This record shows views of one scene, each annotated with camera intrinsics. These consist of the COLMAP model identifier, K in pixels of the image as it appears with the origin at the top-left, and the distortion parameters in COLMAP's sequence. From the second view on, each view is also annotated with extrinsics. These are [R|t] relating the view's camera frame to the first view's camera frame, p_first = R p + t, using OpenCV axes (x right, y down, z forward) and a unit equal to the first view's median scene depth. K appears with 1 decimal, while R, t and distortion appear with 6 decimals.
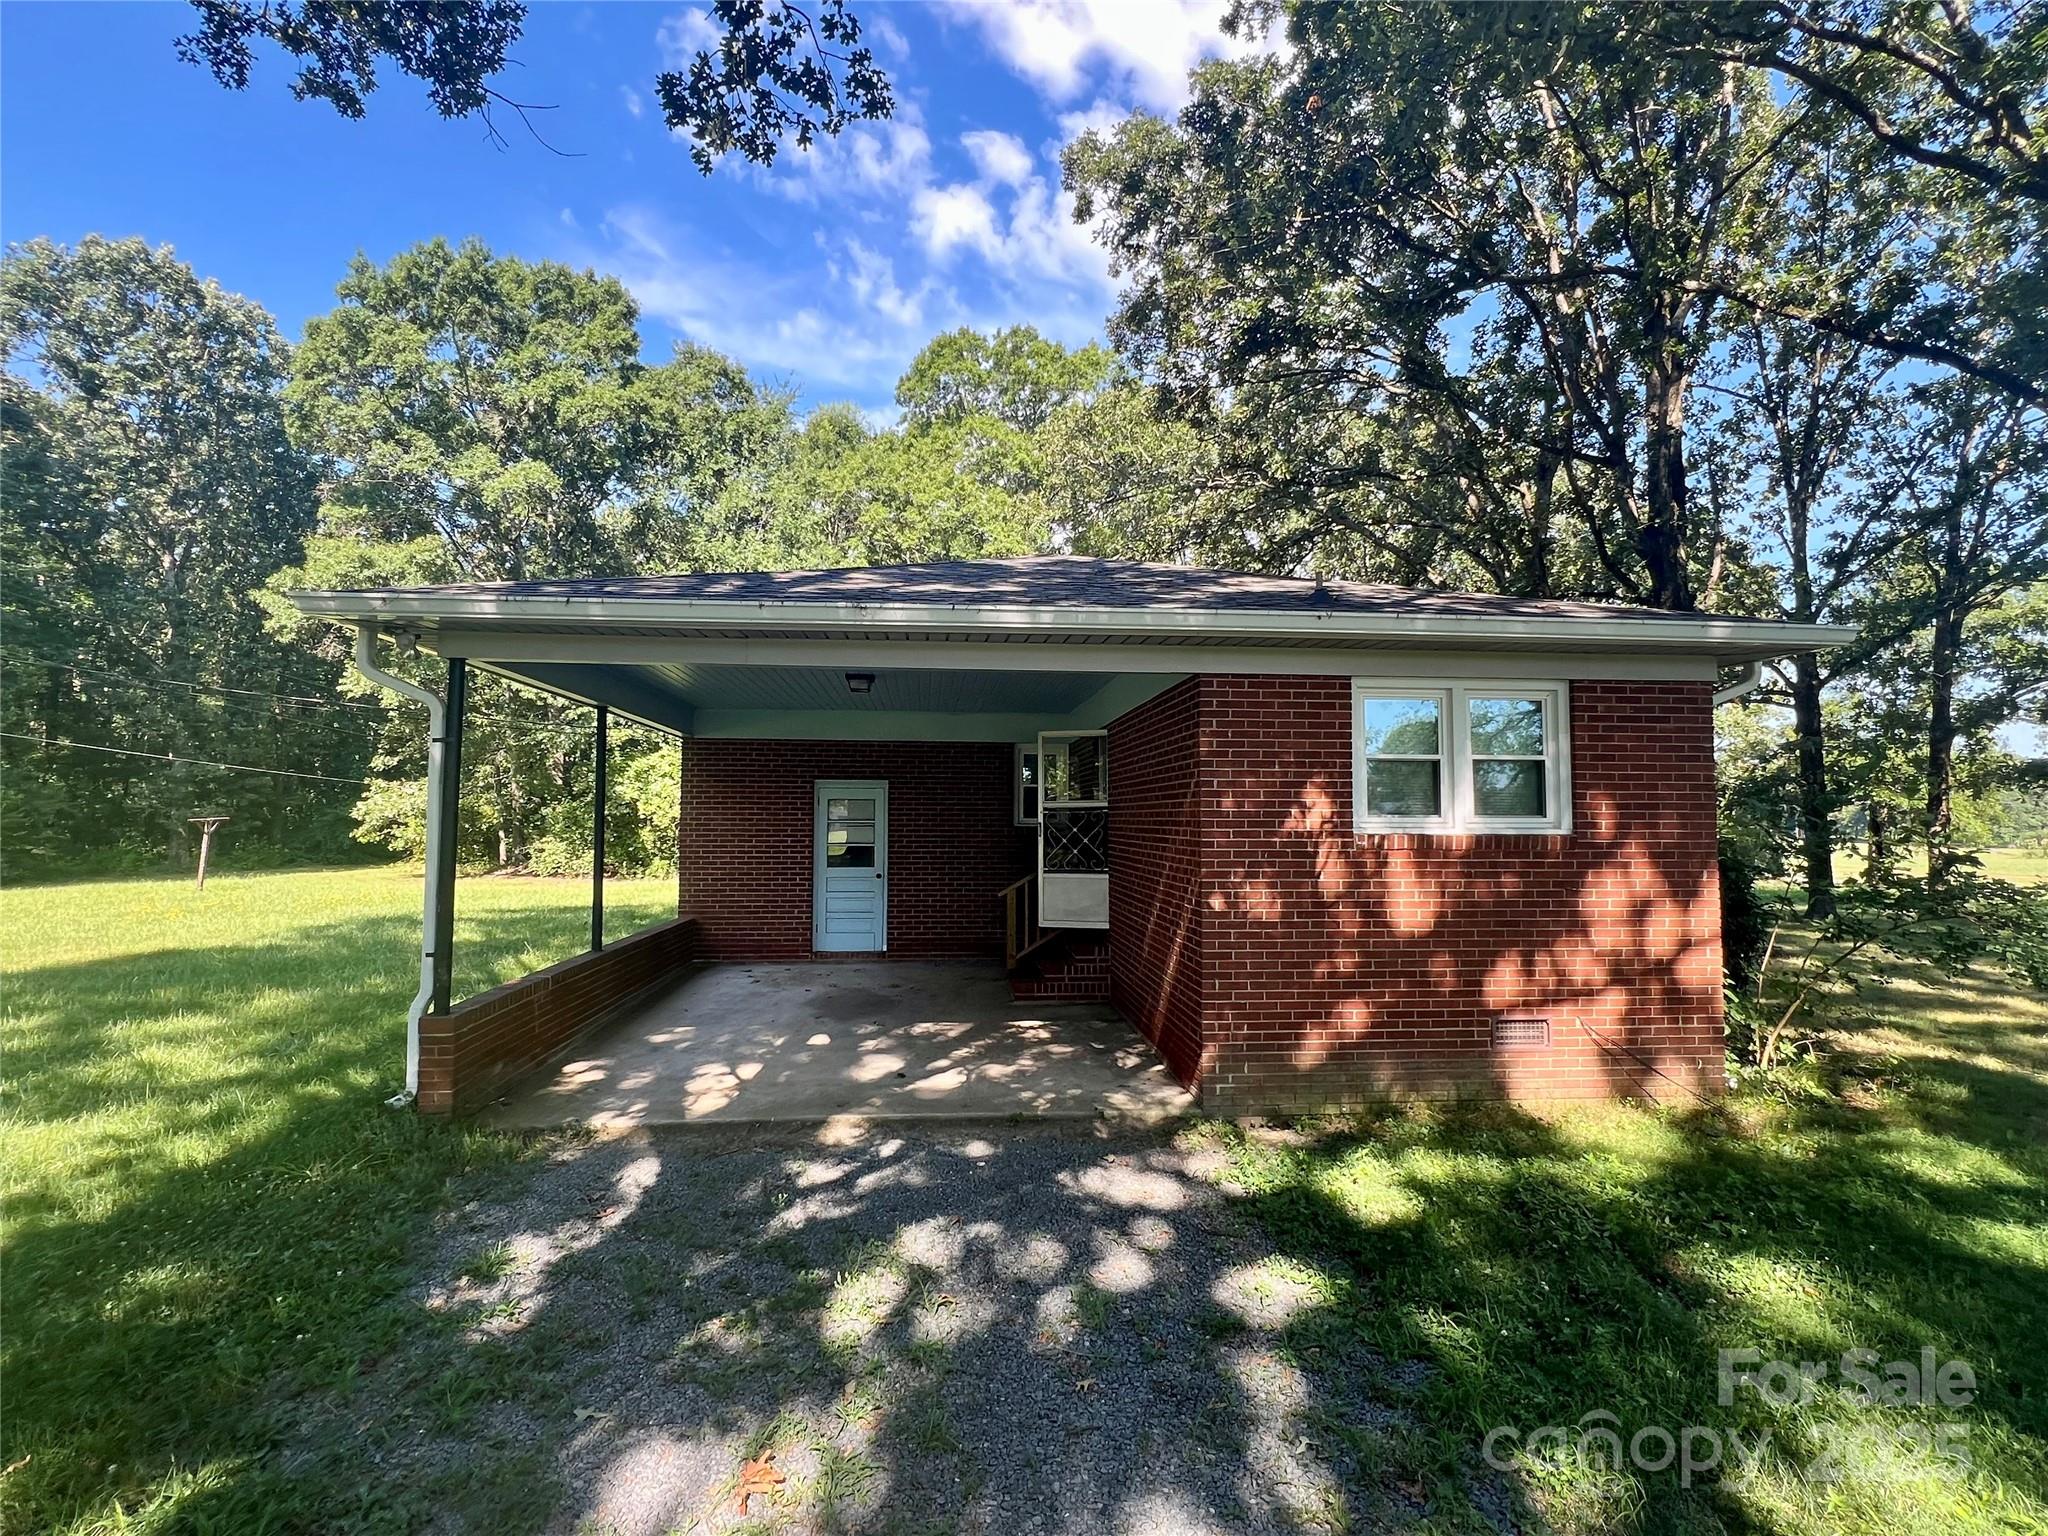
lens RADIAL K [[991.5, 0, 1023.4], [0, 991.5, 762.8], [0, 0, 1]] dist [-0.000961, 0.000061]
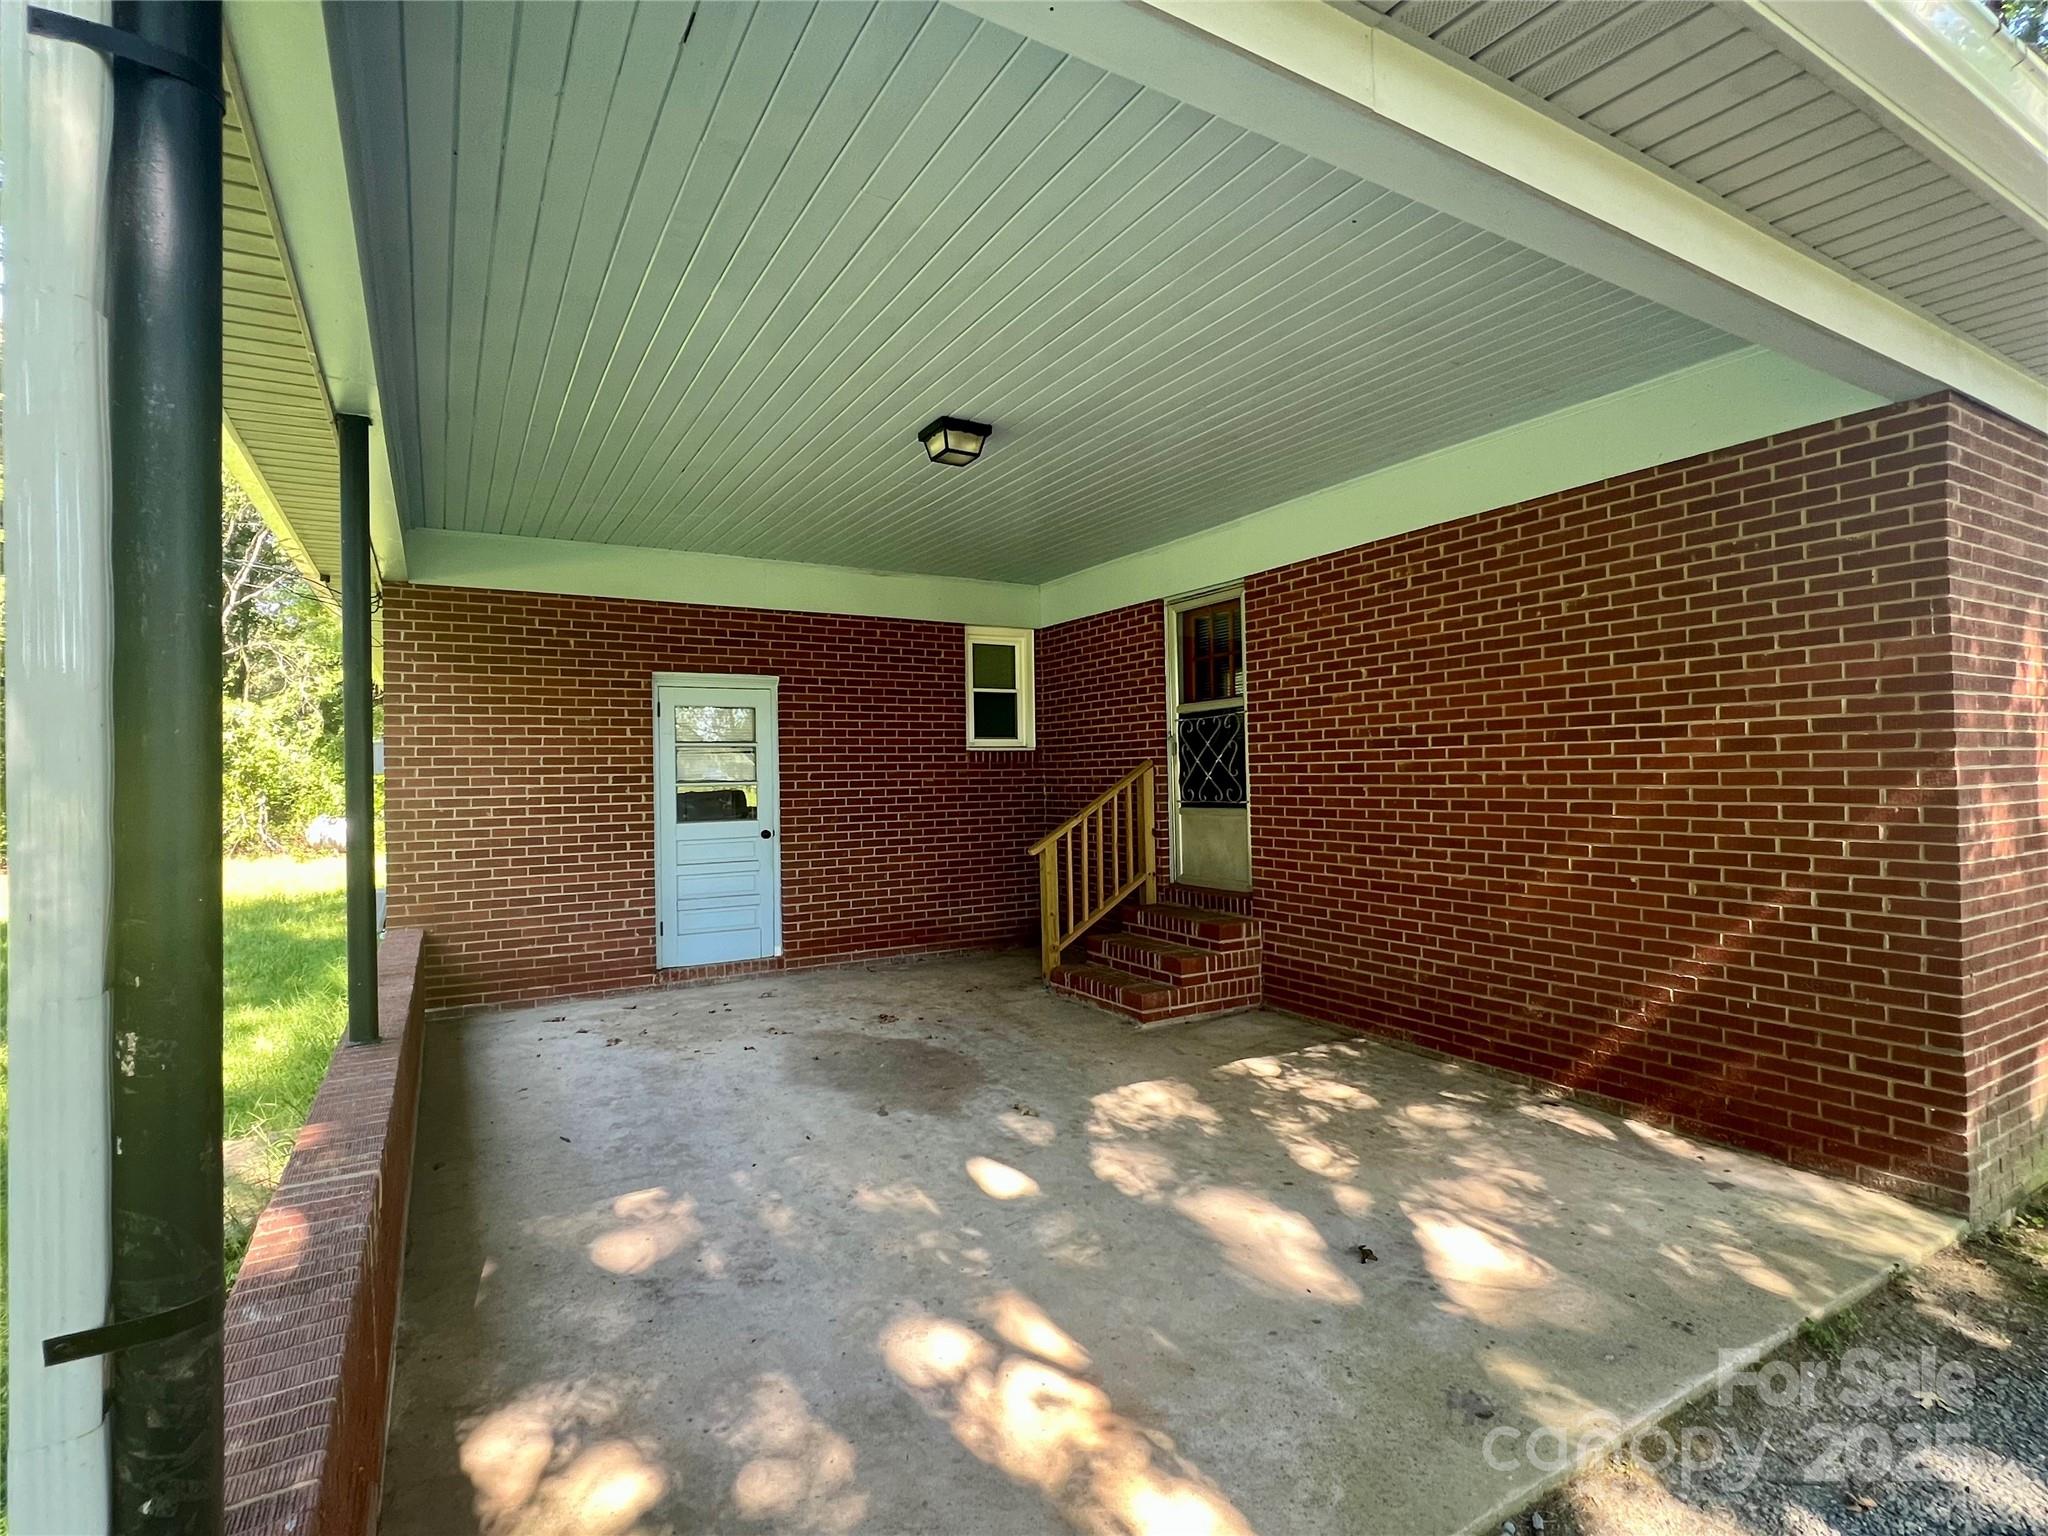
lens RADIAL K [[991.5, 0, 1017.7], [0, 991.5, 768.6], [0, 0, 1]] dist [-0.000961, 0.000061]
pose [[0.906152, -0.018412, 0.422551, -0.263533], [-0.002593, 0.998791, 0.049083, 0.044524], [-0.422944, -0.045573, 0.905009, 0.395721]]
